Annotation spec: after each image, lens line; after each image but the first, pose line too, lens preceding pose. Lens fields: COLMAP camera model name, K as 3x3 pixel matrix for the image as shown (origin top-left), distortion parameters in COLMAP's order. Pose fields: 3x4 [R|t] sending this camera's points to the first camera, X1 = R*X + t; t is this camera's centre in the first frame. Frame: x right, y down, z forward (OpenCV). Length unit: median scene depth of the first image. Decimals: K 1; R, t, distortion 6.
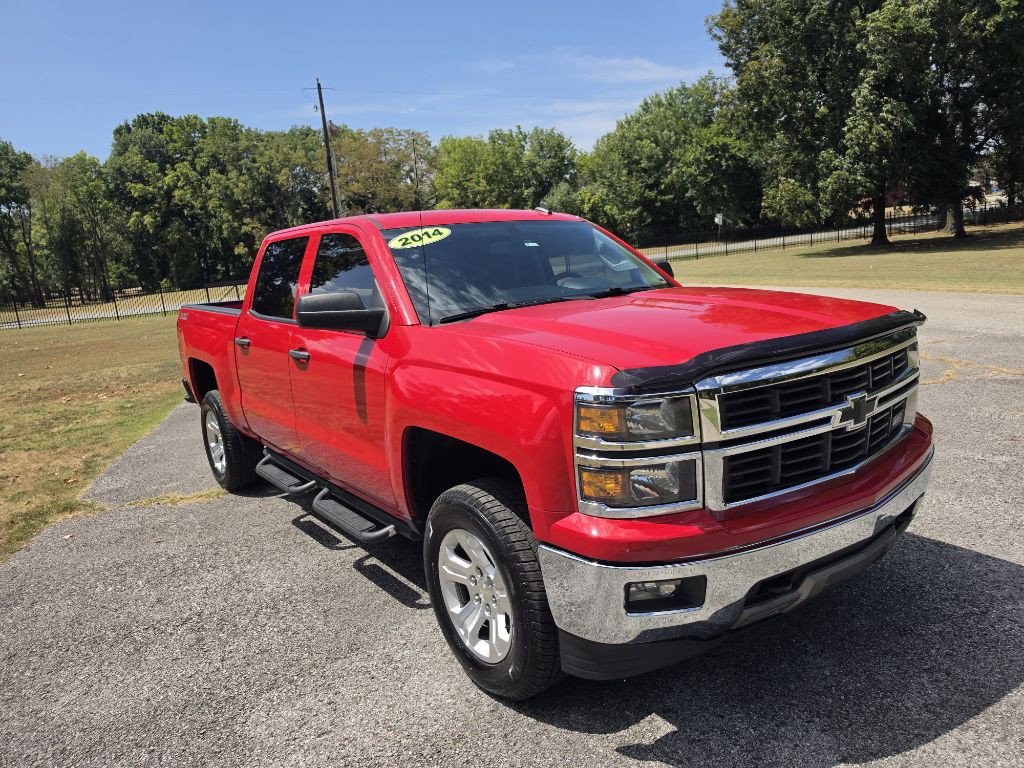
lens RADIAL K [[718.1, 0, 530.3], [0, 718.1, 378.8], [0, 0, 1]] dist [0.010251, -0.028816]
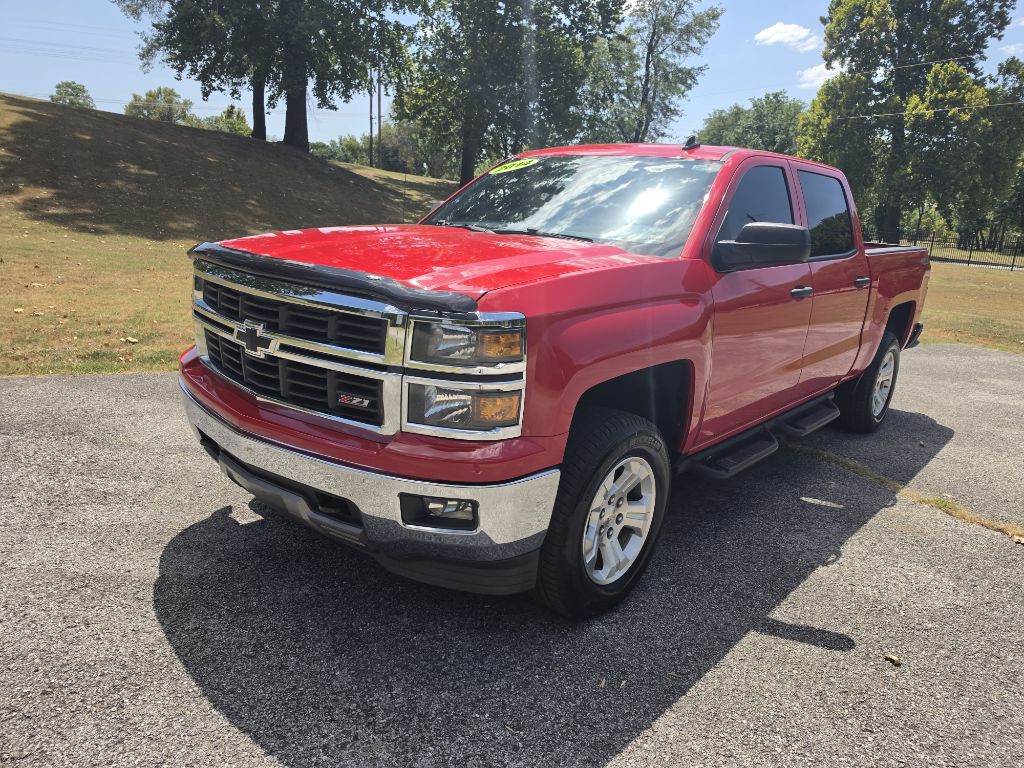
lens RADIAL K [[718.1, 0, 518.6], [0, 718.1, 392.4], [0, 0, 1]] dist [0.010251, -0.028816]
pose [[0.170939, 0.317957, -0.932568, 0.077170], [-0.230138, 0.933202, 0.275989, -0.013034], [0.958027, 0.167442, 0.232695, 0.059044]]
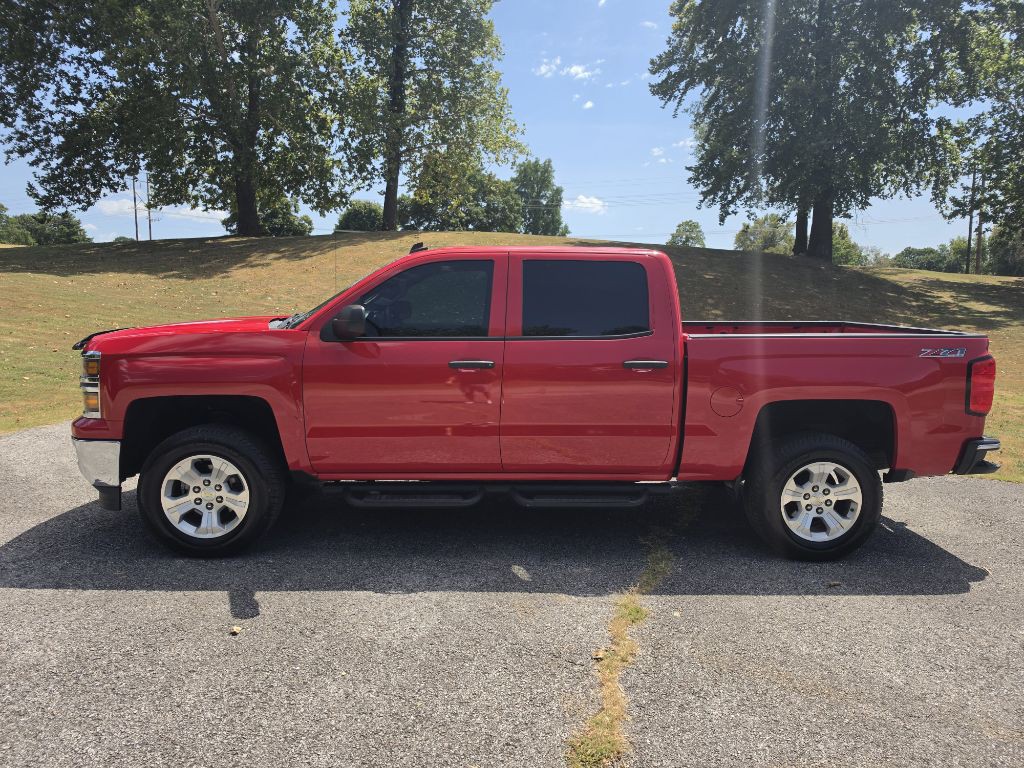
lens RADIAL K [[718.1, 0, 505.4], [0, 718.1, 384.7], [0, 0, 1]] dist [0.010251, -0.028816]
pose [[-0.599205, 0.153765, -0.785690, 0.073538], [-0.105153, 0.957765, 0.267636, -0.030449], [0.793660, 0.242986, -0.557729, 0.157926]]
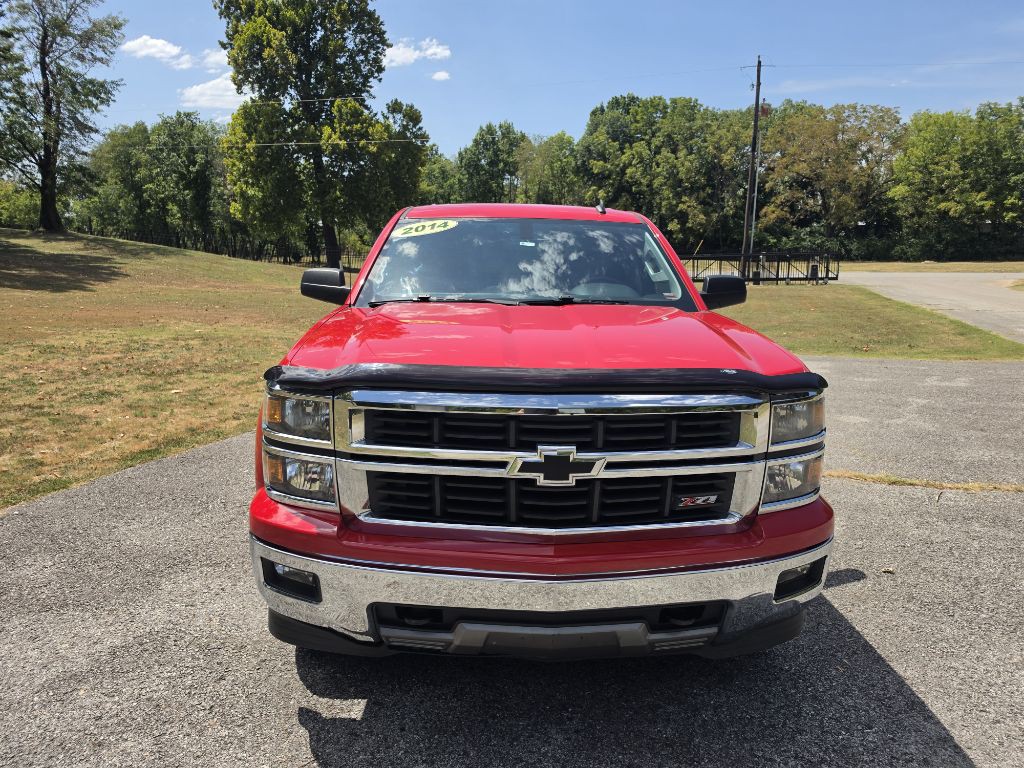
lens RADIAL K [[718.1, 0, 524.6], [0, 718.1, 398.8], [0, 0, 1]] dist [0.010251, -0.028816]
pose [[0.810930, 0.197117, -0.550942, 0.045205], [-0.167799, 0.980345, 0.103766, -0.005985], [0.560567, 0.008301, 0.828067, 0.013566]]
